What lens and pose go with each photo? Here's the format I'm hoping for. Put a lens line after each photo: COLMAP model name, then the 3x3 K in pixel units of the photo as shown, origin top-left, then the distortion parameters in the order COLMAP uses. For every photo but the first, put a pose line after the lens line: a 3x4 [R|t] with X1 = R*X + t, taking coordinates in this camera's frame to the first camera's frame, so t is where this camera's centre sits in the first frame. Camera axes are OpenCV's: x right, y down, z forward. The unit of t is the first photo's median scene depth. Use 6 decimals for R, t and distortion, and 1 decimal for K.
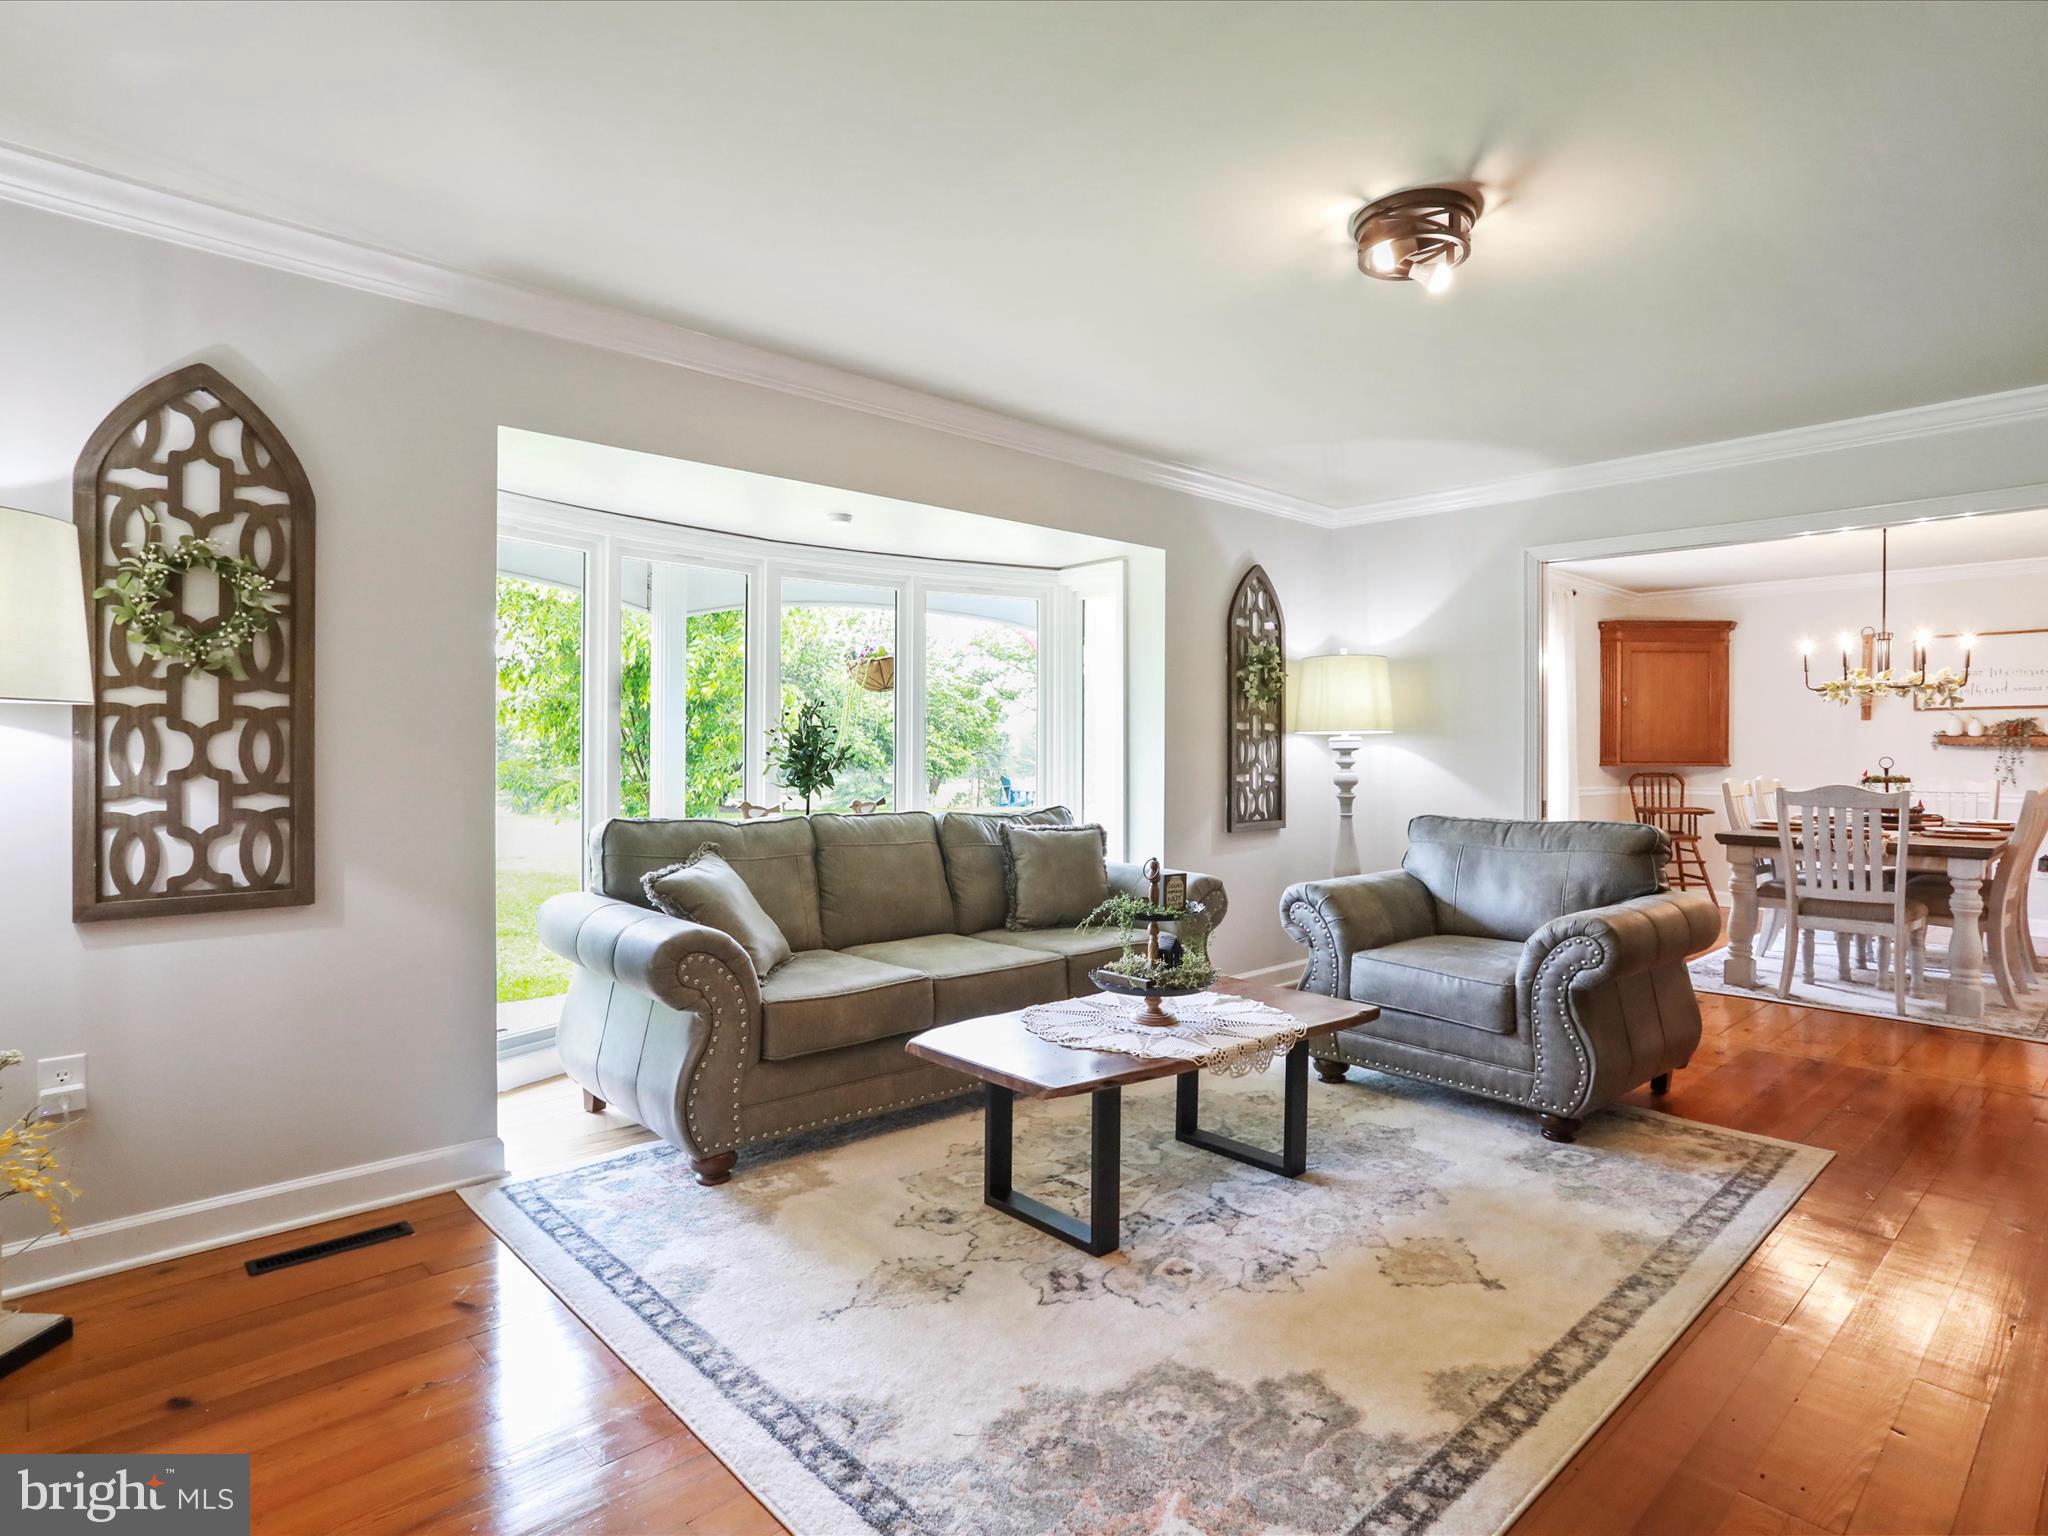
lens RADIAL K [[1129.3, 0, 1013.6], [0, 1129.3, 752.2], [0, 0, 1]] dist [-0.055784, 0.032935]
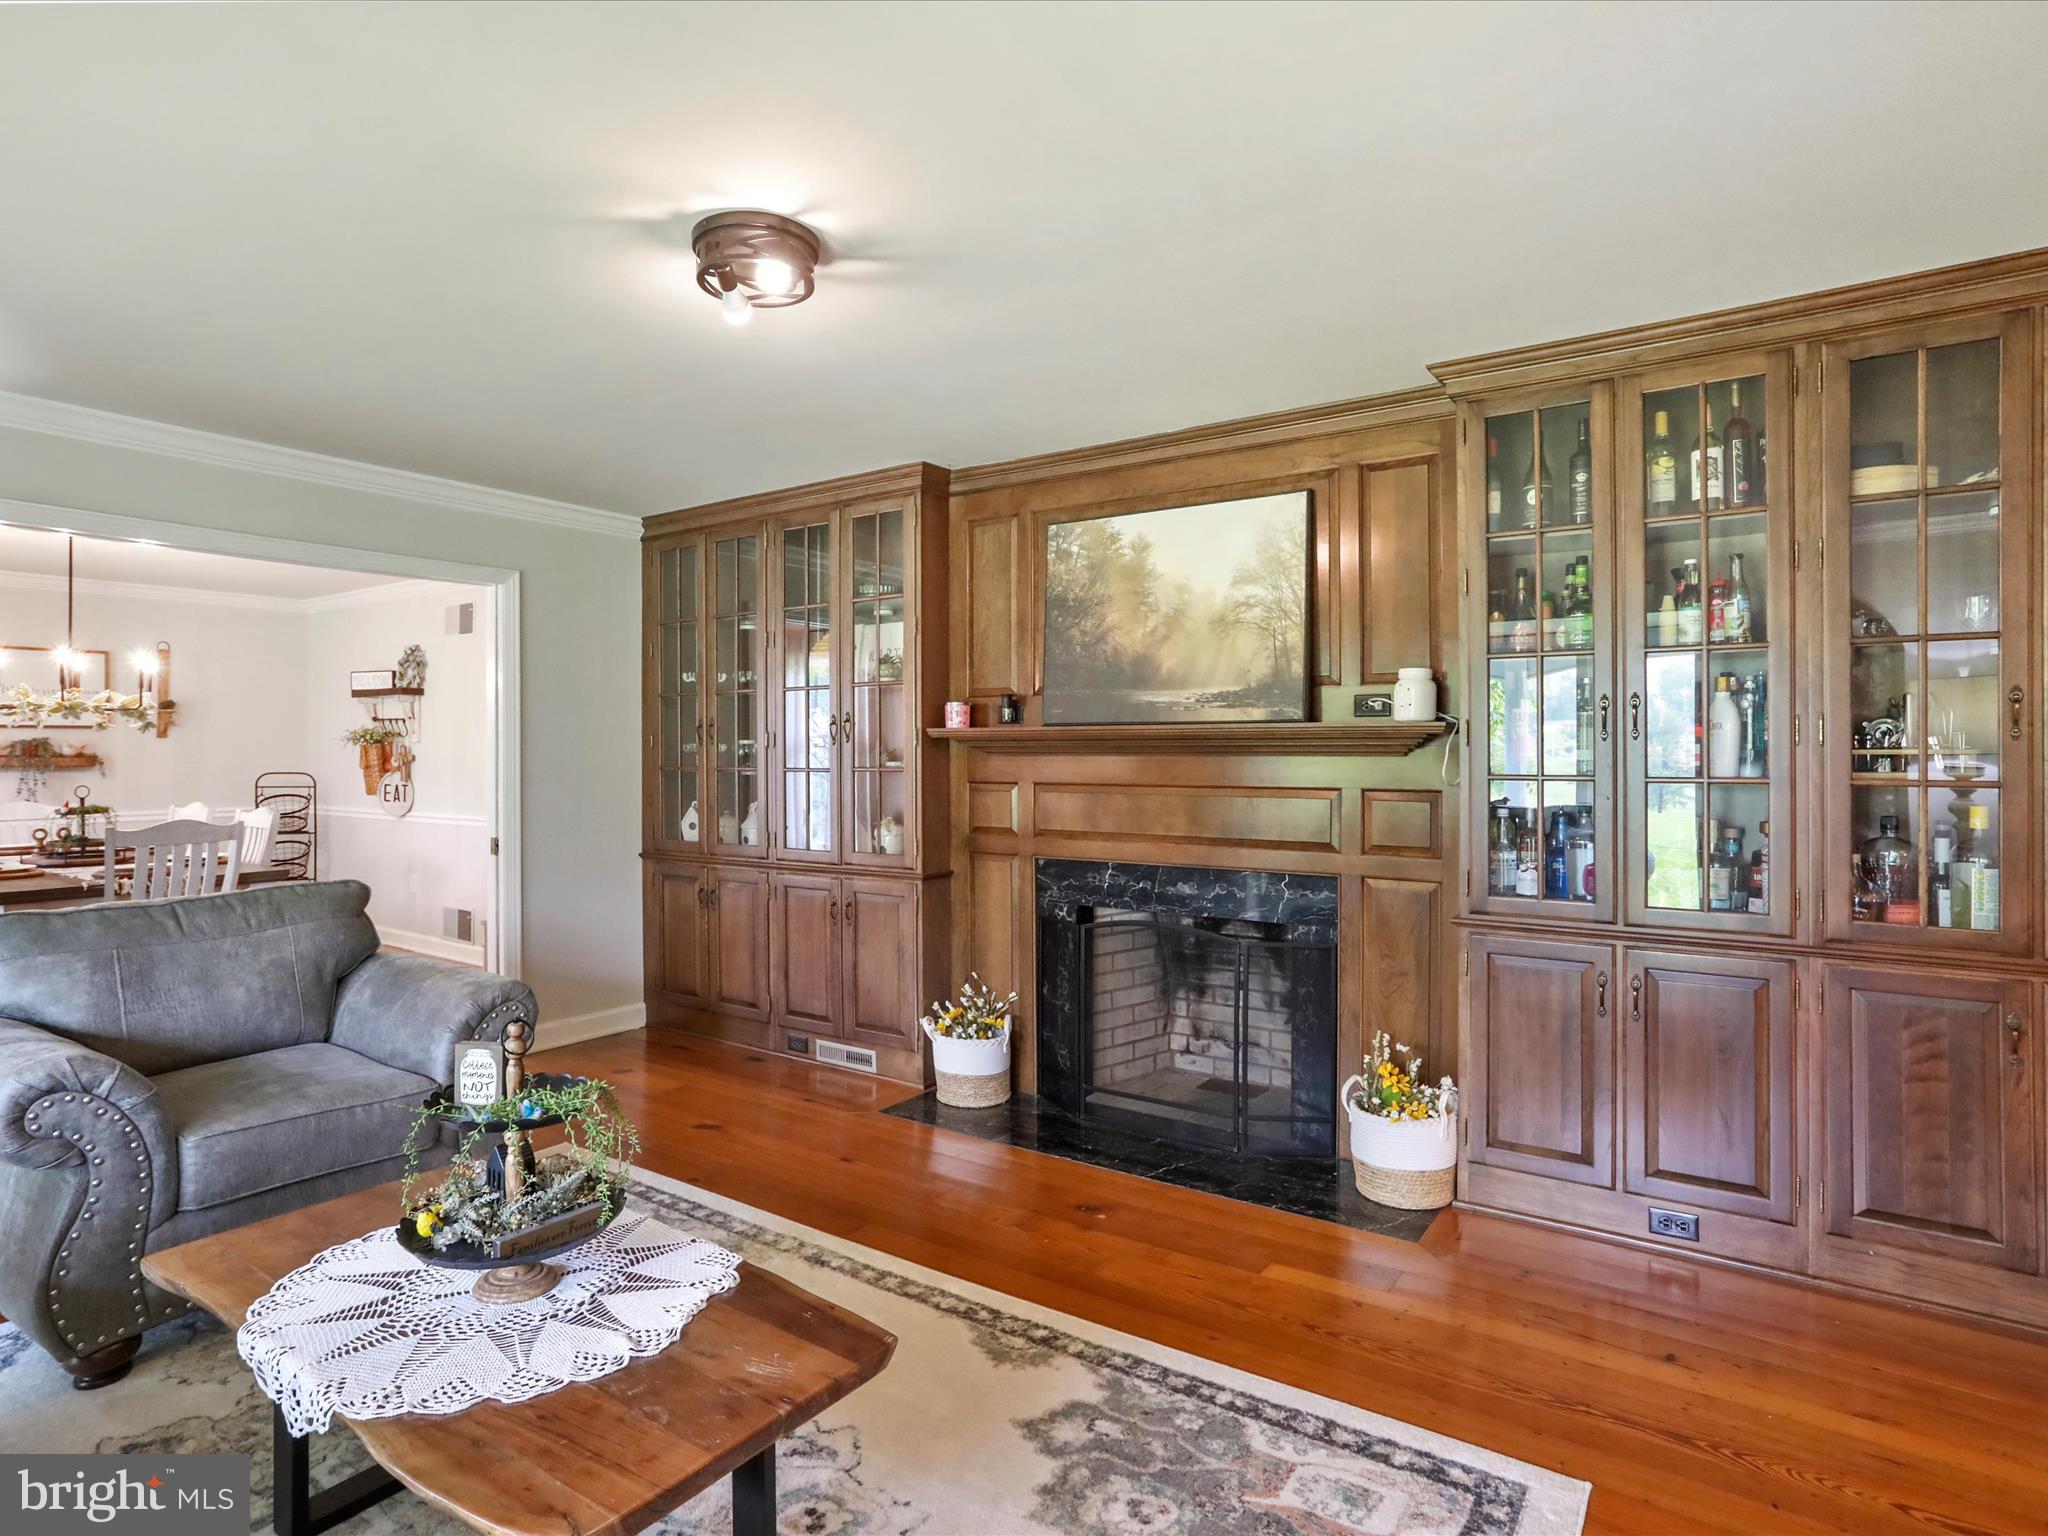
lens RADIAL K [[1129.3, 0, 1013.6], [0, 1129.3, 752.2], [0, 0, 1]] dist [-0.055784, 0.032935]
pose [[-0.229442, -0.005923, 0.973304, -0.714357], [0.003157, 0.999972, 0.006829, -0.070529], [-0.973317, 0.004640, -0.229417, 1.210473]]
